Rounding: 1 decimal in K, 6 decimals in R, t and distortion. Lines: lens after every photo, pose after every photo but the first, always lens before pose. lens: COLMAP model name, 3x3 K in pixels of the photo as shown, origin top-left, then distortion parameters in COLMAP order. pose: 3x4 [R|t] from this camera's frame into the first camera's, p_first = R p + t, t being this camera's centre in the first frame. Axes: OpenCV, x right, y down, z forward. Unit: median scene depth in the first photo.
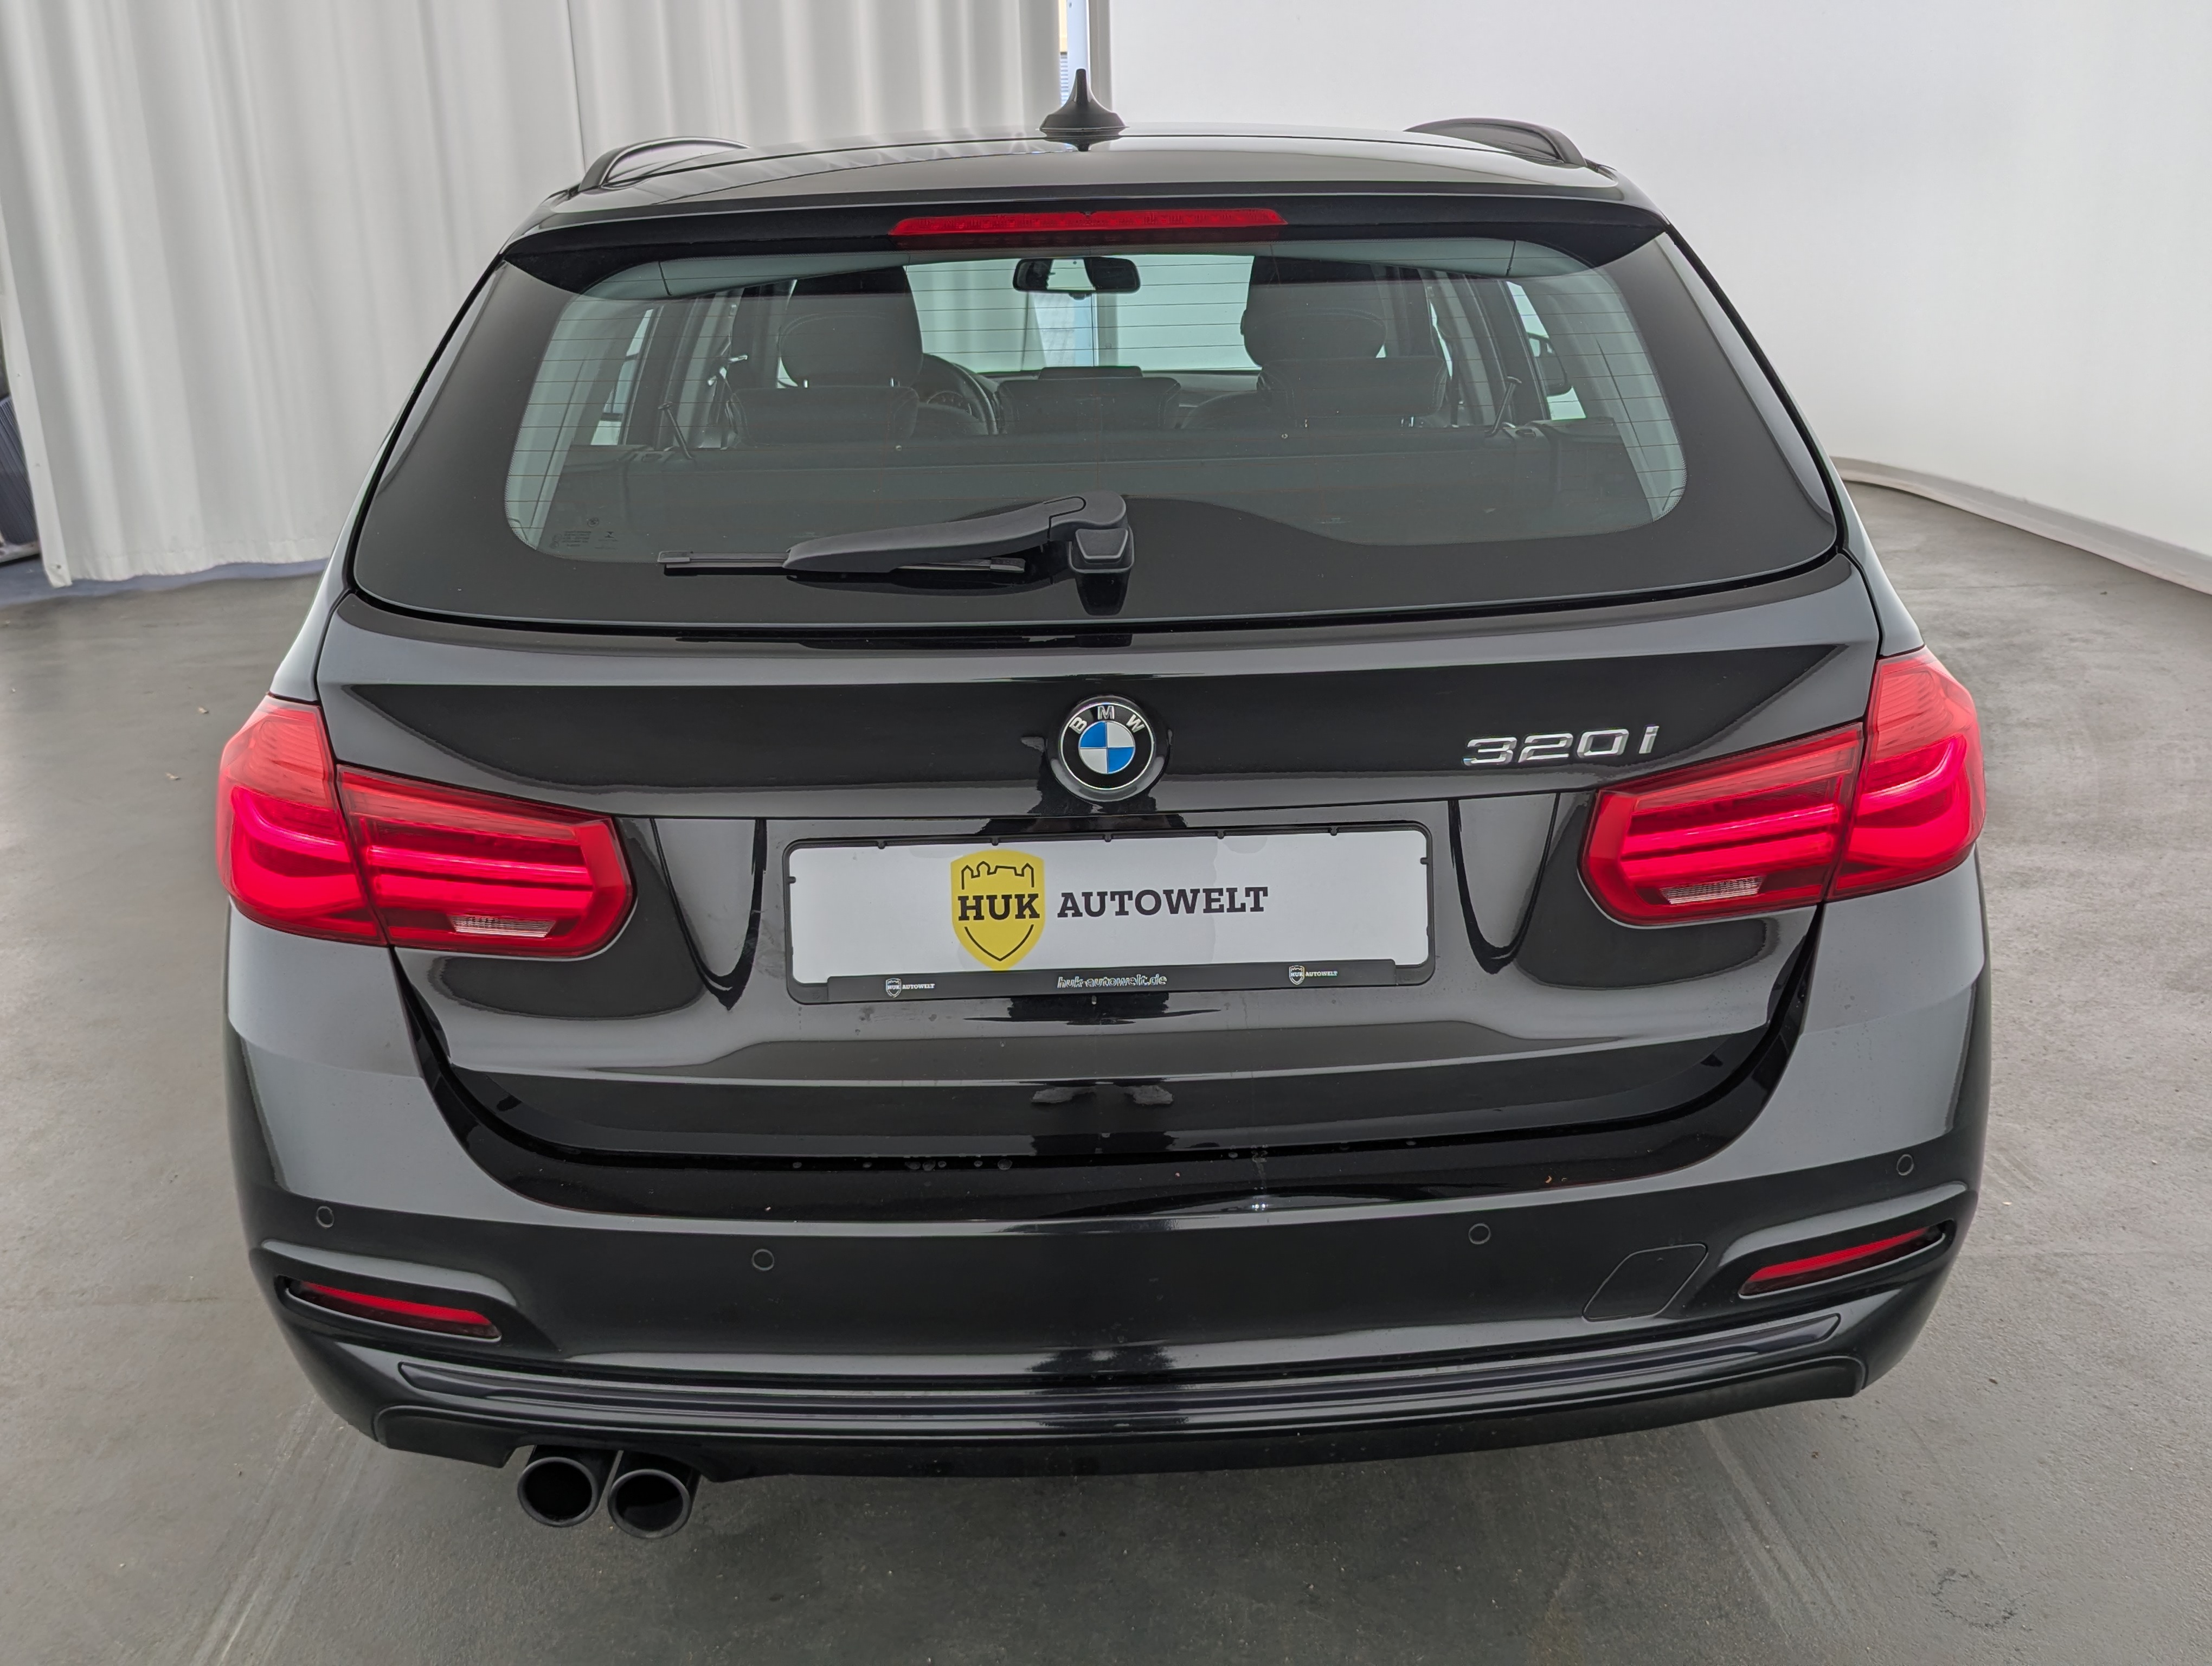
lens RADIAL K [[2104.1, 0, 1120.7], [0, 2104.1, 794.4], [0, 0, 1]] dist [0.027794, 0.000000]
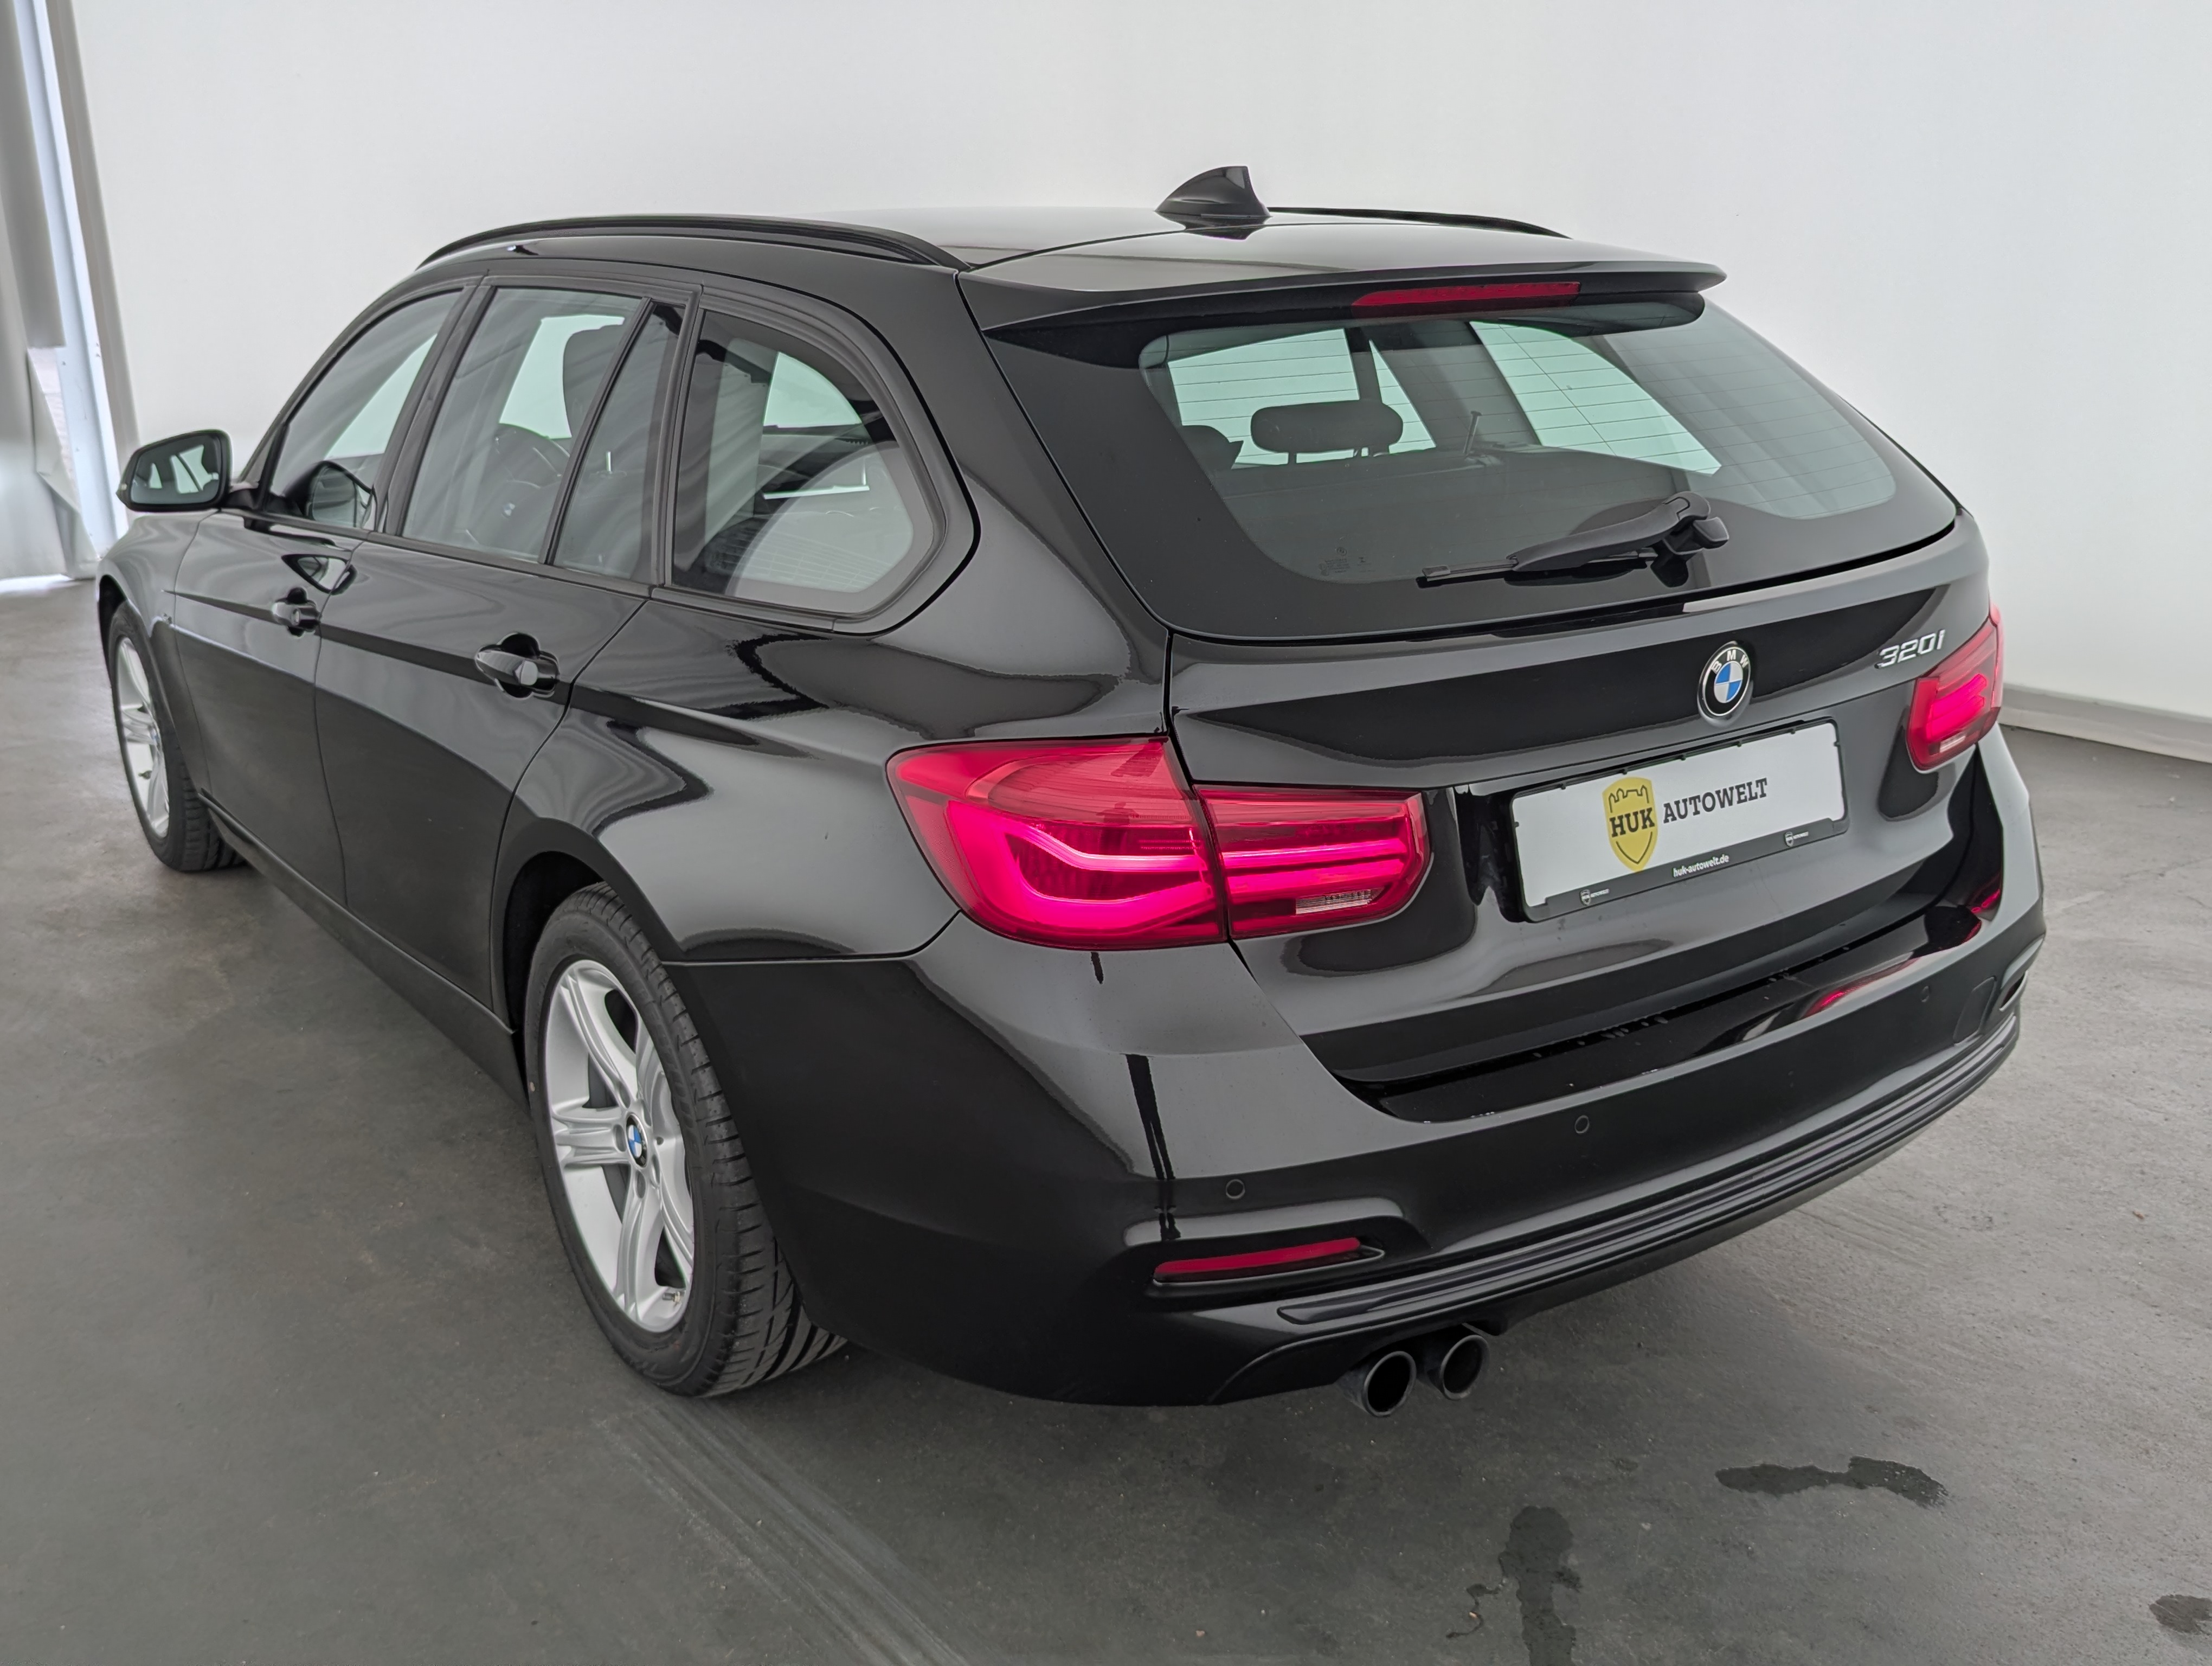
lens RADIAL K [[2104.1, 0, 1113.6], [0, 2104.1, 824.9], [0, 0, 1]] dist [0.027794, 0.000000]
pose [[0.821836, -0.148371, 0.550065, -0.947146], [0.162414, 0.986445, 0.023420, -0.024373], [-0.546083, 0.070091, 0.834794, 0.090977]]
